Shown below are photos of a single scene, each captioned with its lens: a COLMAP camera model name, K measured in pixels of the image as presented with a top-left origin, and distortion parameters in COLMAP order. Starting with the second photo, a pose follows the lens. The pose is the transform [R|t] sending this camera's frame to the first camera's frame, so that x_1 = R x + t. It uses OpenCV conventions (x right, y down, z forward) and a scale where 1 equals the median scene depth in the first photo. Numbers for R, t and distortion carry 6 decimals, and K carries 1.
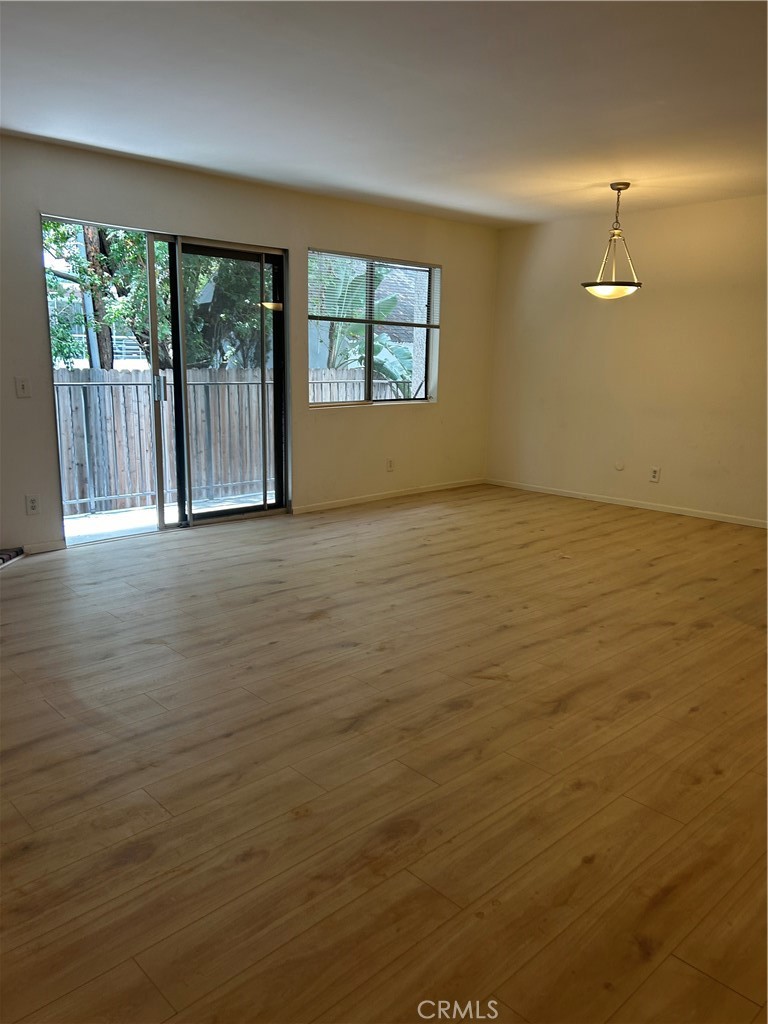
lens RADIAL K [[772.1, 0, 374.4], [0, 772.1, 517.0], [0, 0, 1]] dist [0.078735, -0.099172]
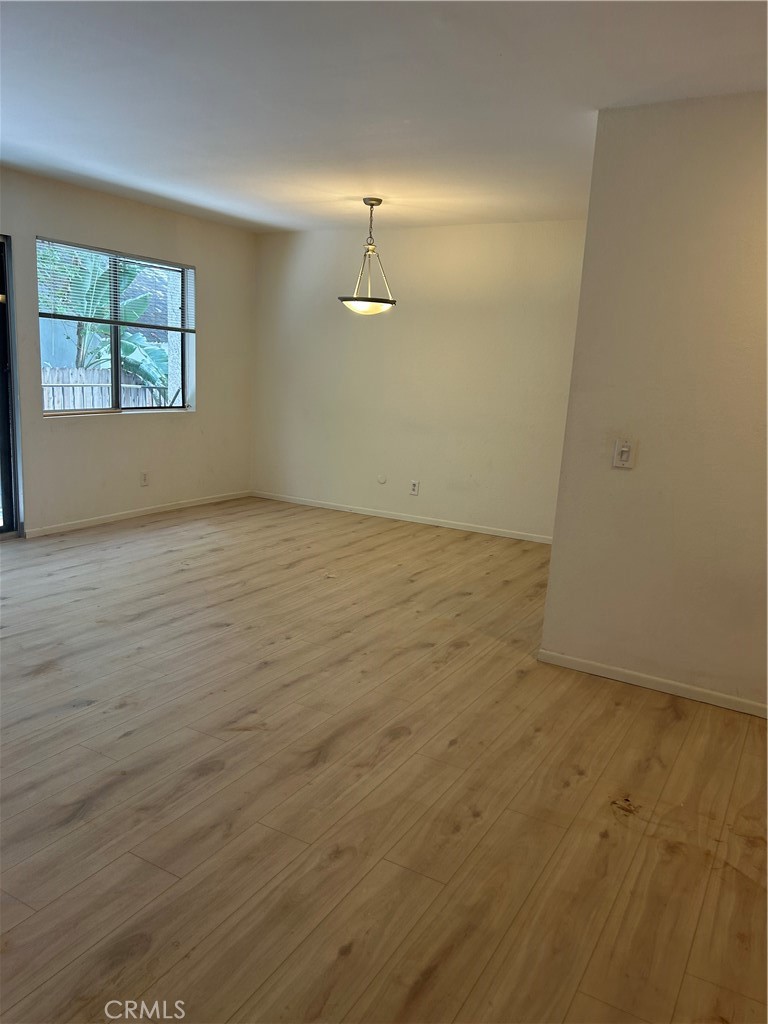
lens RADIAL K [[772.1, 0, 380.4], [0, 772.1, 516.5], [0, 0, 1]] dist [0.078735, -0.099172]
pose [[0.956408, -0.024874, 0.290971, 0.029246], [0.025671, 0.999670, 0.001078, -0.027112], [-0.290902, 0.006439, 0.956731, 0.058723]]
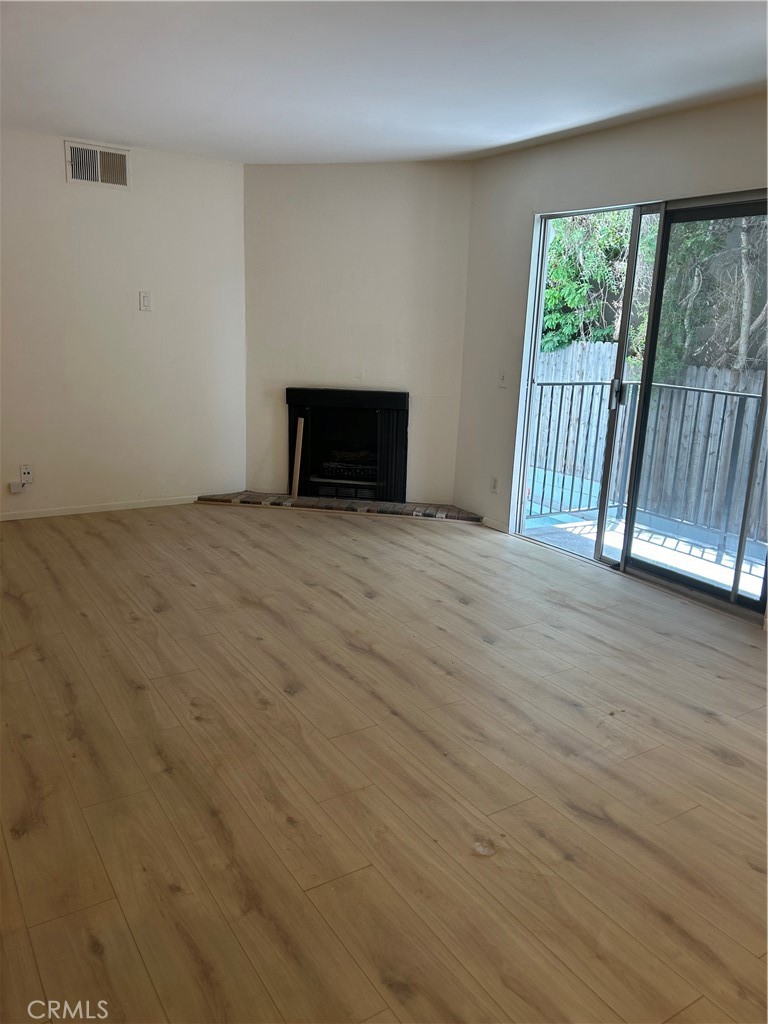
lens RADIAL K [[772.1, 0, 379.3], [0, 772.1, 485.4], [0, 0, 1]] dist [0.078735, -0.099172]
pose [[-0.186080, 0.178844, -0.966121, 0.715694], [-0.244255, 0.944006, 0.221795, -0.237540], [0.951690, 0.277252, -0.131977, 1.087865]]
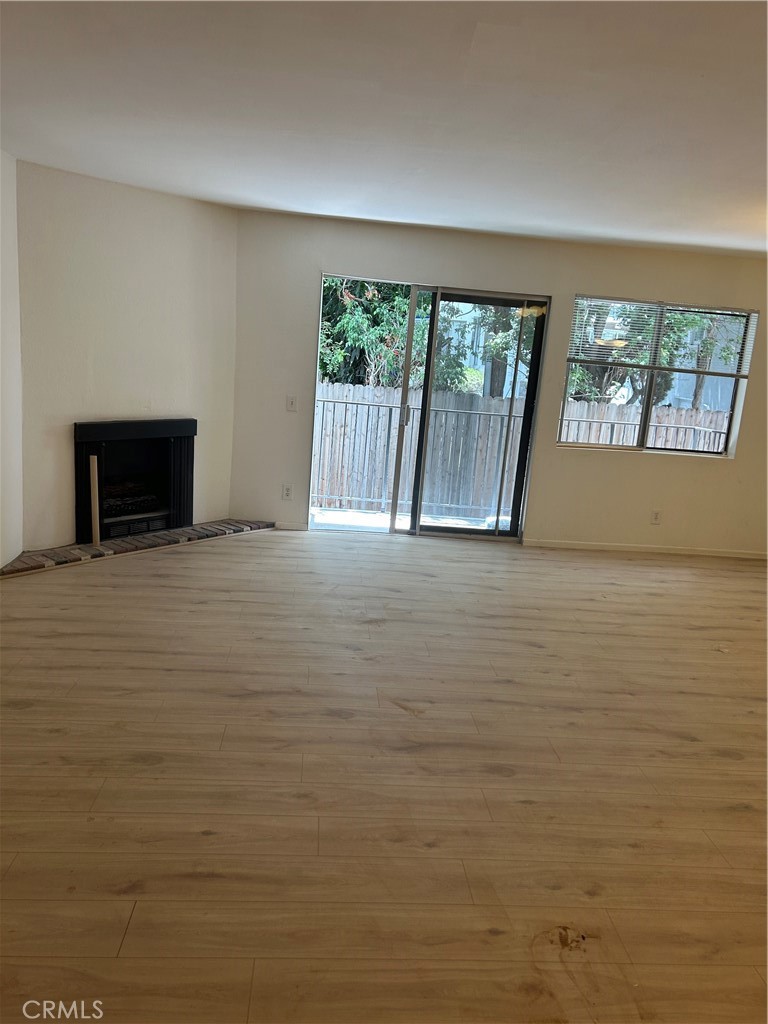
lens RADIAL K [[772.1, 0, 383.4], [0, 772.1, 498.9], [0, 0, 1]] dist [0.078735, -0.099172]
pose [[0.779792, 0.164763, -0.603968, 0.517496], [-0.196604, 0.980388, 0.013612, -0.059058], [0.594366, 0.108128, 0.796893, 0.073537]]
